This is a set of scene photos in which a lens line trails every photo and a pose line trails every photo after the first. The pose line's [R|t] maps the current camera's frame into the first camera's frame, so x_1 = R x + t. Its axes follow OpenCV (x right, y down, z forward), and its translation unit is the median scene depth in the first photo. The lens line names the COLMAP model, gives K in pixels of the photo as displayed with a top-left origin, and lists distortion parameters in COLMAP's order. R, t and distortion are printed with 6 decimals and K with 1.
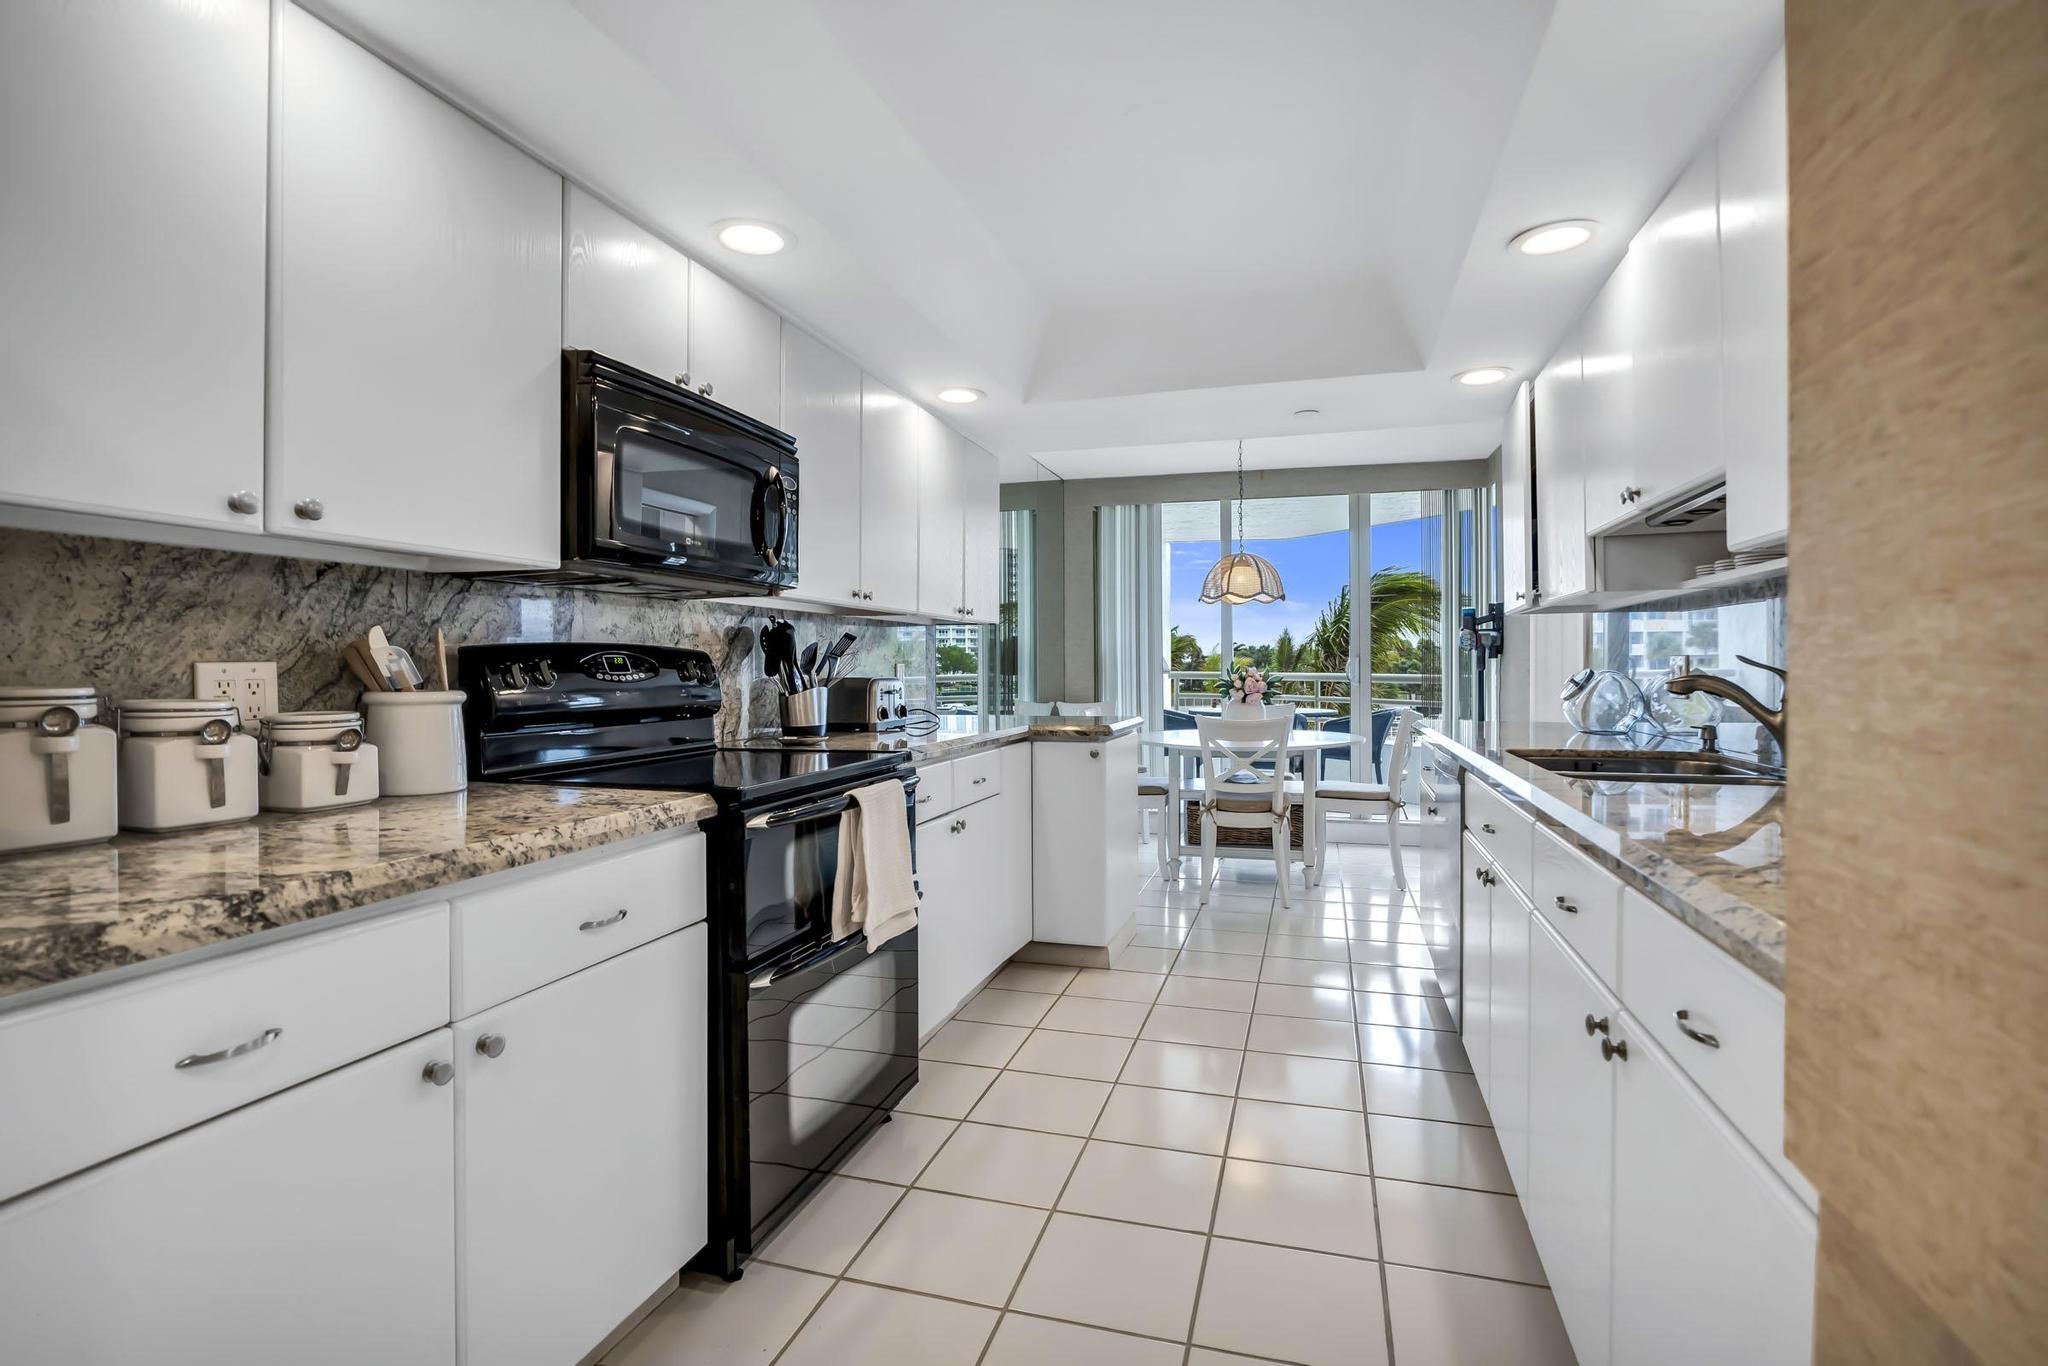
lens RADIAL K [[959.8, 0, 1019.2], [0, 959.8, 673.5], [0, 0, 1]] dist [-0.028073, 0.004138]
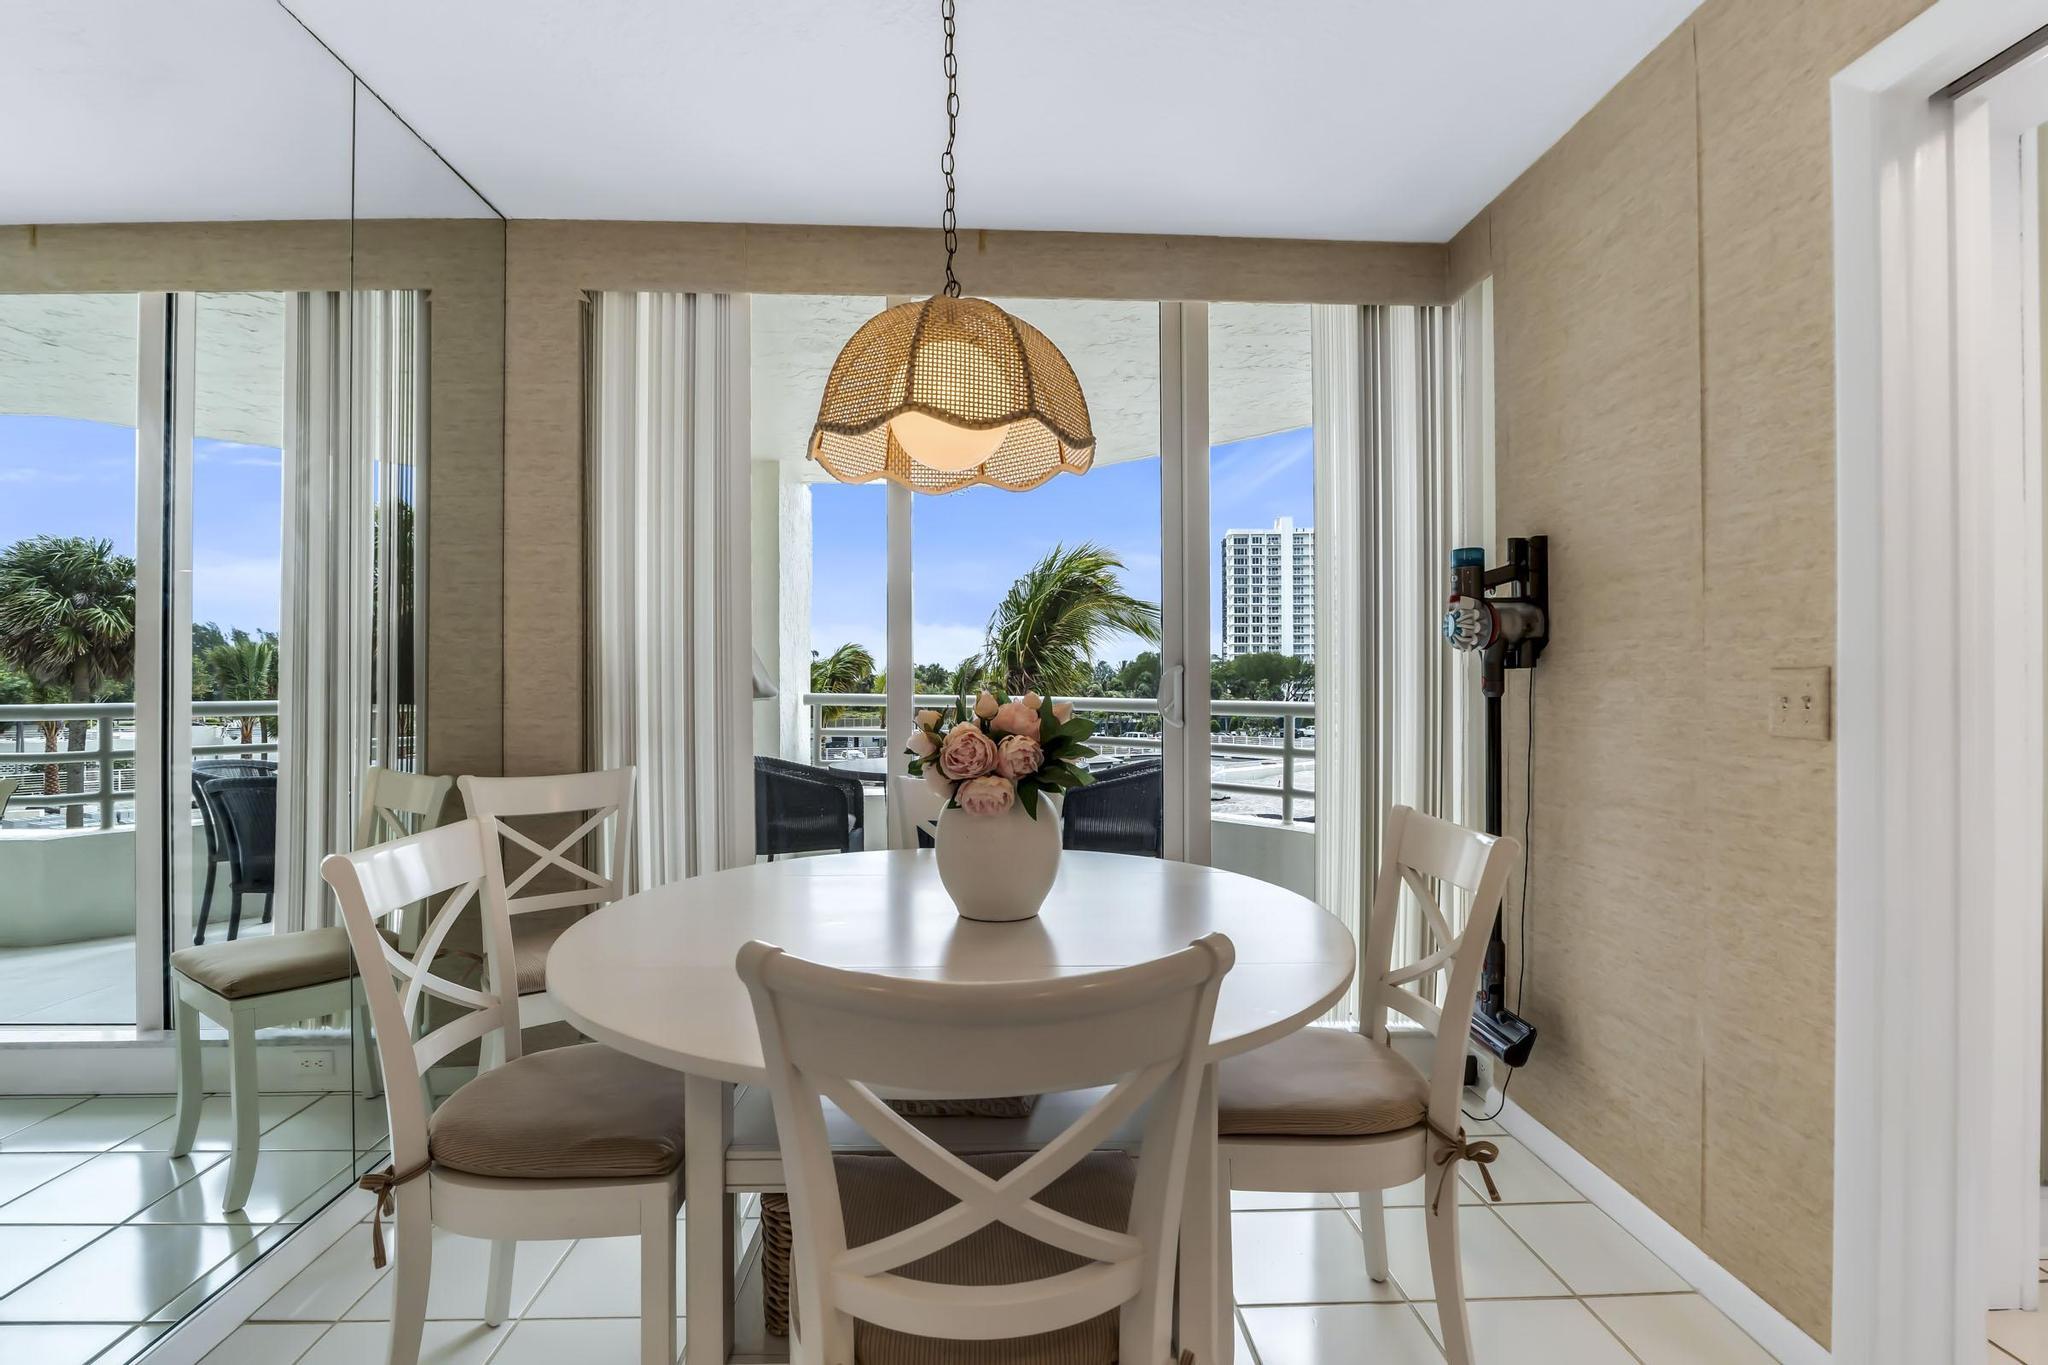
lens RADIAL K [[959.8, 0, 1019.2], [0, 959.8, 685.1], [0, 0, 1]] dist [-0.028073, 0.004138]
pose [[0.942091, 0.007081, 0.335282, 0.123790], [-0.003626, 0.999934, -0.010929, -0.002053], [-0.335337, 0.009081, 0.942055, 0.583025]]
